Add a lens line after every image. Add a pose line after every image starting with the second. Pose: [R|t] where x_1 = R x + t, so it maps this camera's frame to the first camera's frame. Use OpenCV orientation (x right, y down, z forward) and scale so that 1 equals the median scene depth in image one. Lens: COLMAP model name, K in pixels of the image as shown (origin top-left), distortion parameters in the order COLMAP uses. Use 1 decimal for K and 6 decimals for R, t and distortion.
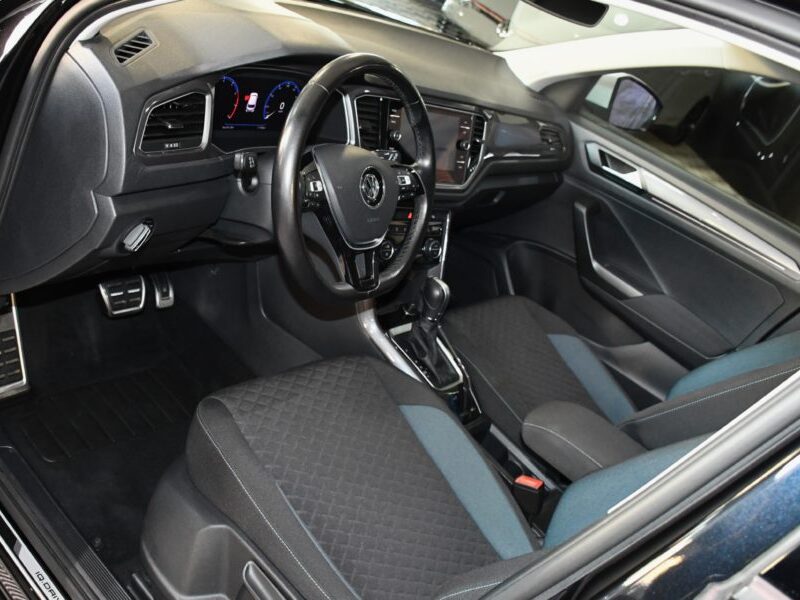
lens RADIAL K [[865.6, 0, 402.4], [0, 865.6, 300.3], [0, 0, 1]] dist [-0.148700, 0.081069]
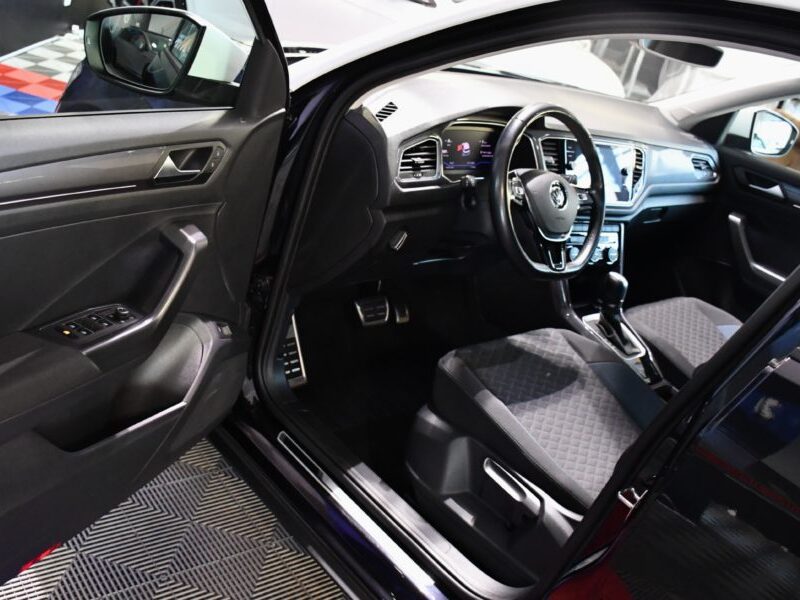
lens RADIAL K [[865.6, 0, 402.4], [0, 865.6, 300.3], [0, 0, 1]] dist [-0.148700, 0.081069]
pose [[0.973939, -0.080267, -0.212133, -0.001094], [0.056345, 0.991590, -0.116508, 0.146381], [0.219701, 0.101519, 0.970271, -0.301216]]
